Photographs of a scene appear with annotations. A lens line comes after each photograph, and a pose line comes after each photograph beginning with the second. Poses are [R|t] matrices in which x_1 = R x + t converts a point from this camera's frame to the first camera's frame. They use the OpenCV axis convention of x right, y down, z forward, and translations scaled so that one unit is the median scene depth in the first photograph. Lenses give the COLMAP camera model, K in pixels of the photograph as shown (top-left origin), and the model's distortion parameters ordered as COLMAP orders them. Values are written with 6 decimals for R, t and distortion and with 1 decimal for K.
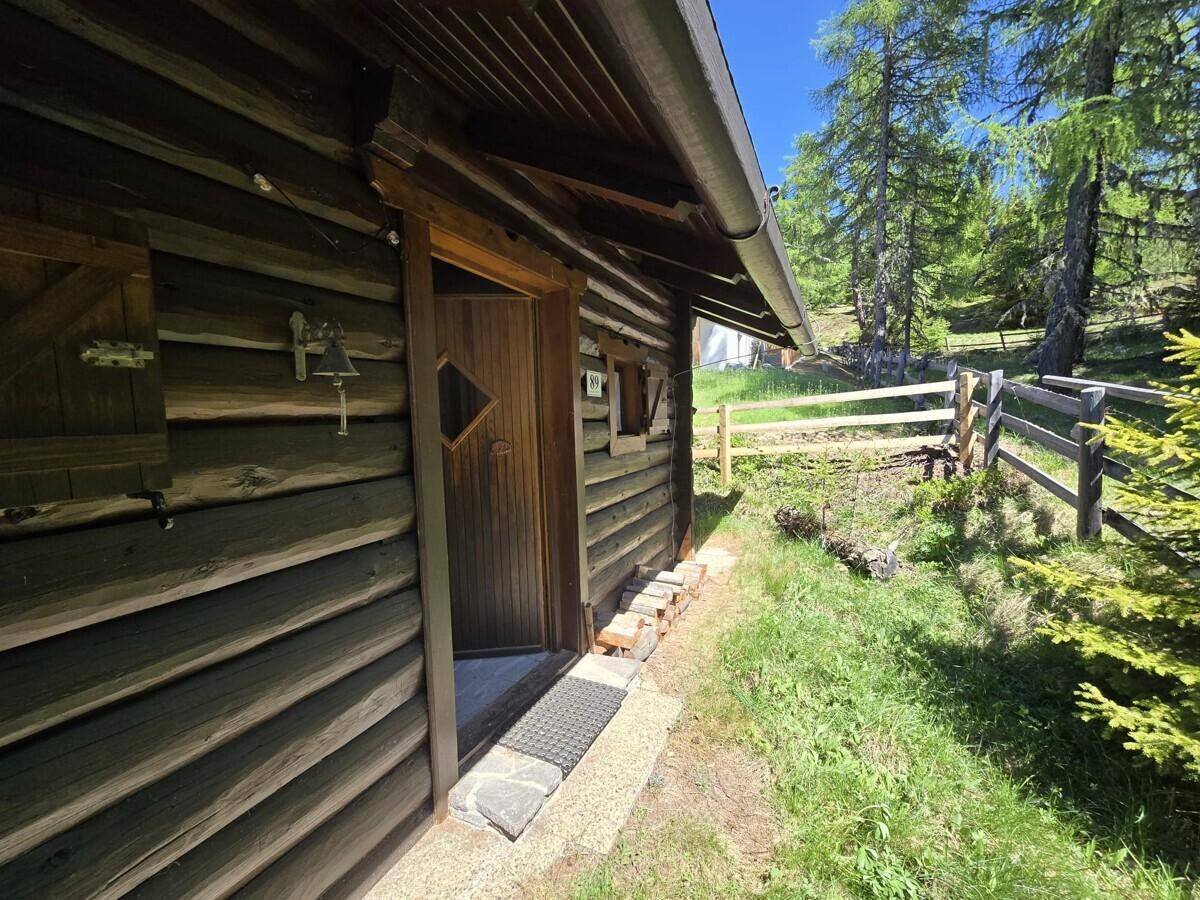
lens RADIAL K [[491.2, 0, 601.6], [0, 491.2, 451.1], [0, 0, 1]] dist [-0.001574, 0.000052]
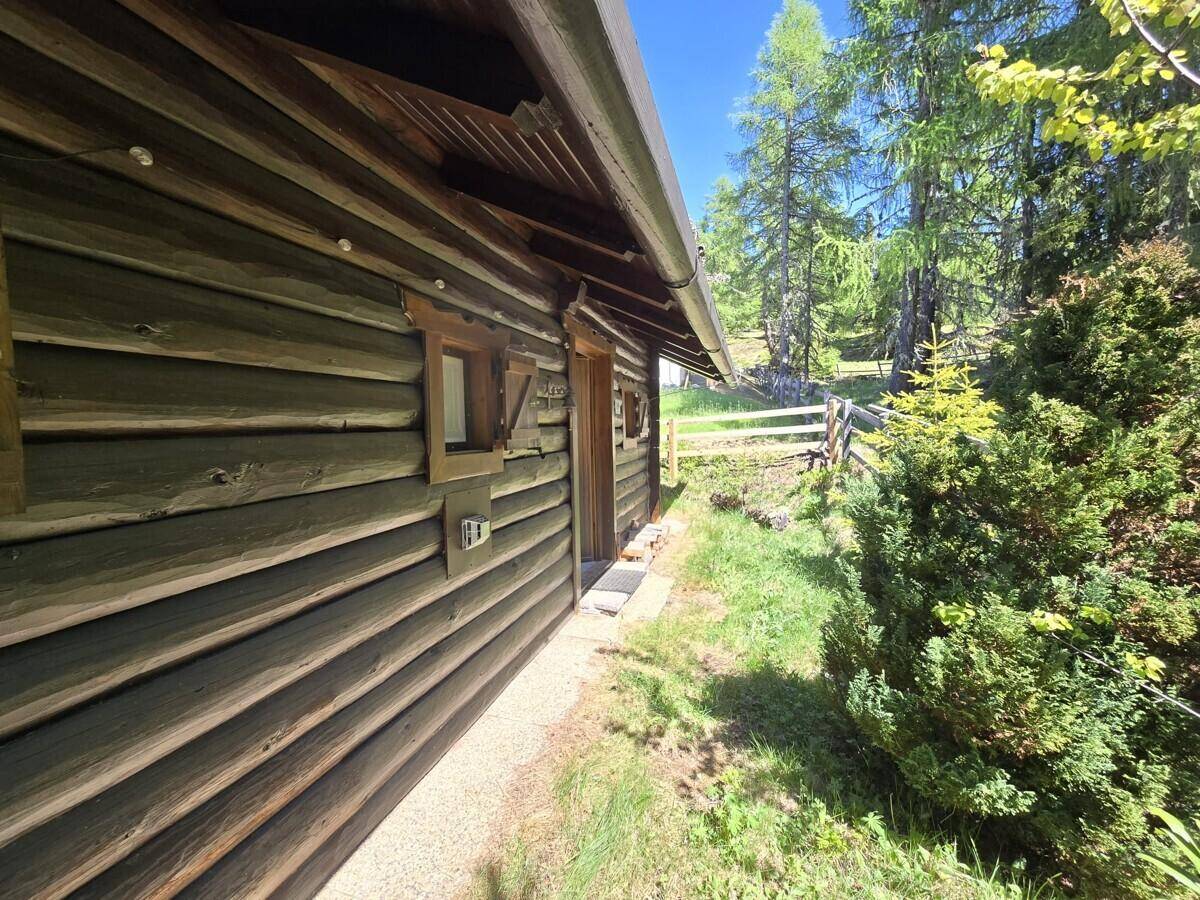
lens RADIAL K [[491.2, 0, 601.6], [0, 491.2, 451.1], [0, 0, 1]] dist [-0.001574, 0.000052]
pose [[0.988695, 0.003358, 0.149905, -0.155079], [0.000295, 0.999704, -0.024340, 0.028686], [-0.149942, 0.024109, 0.988401, -0.324213]]
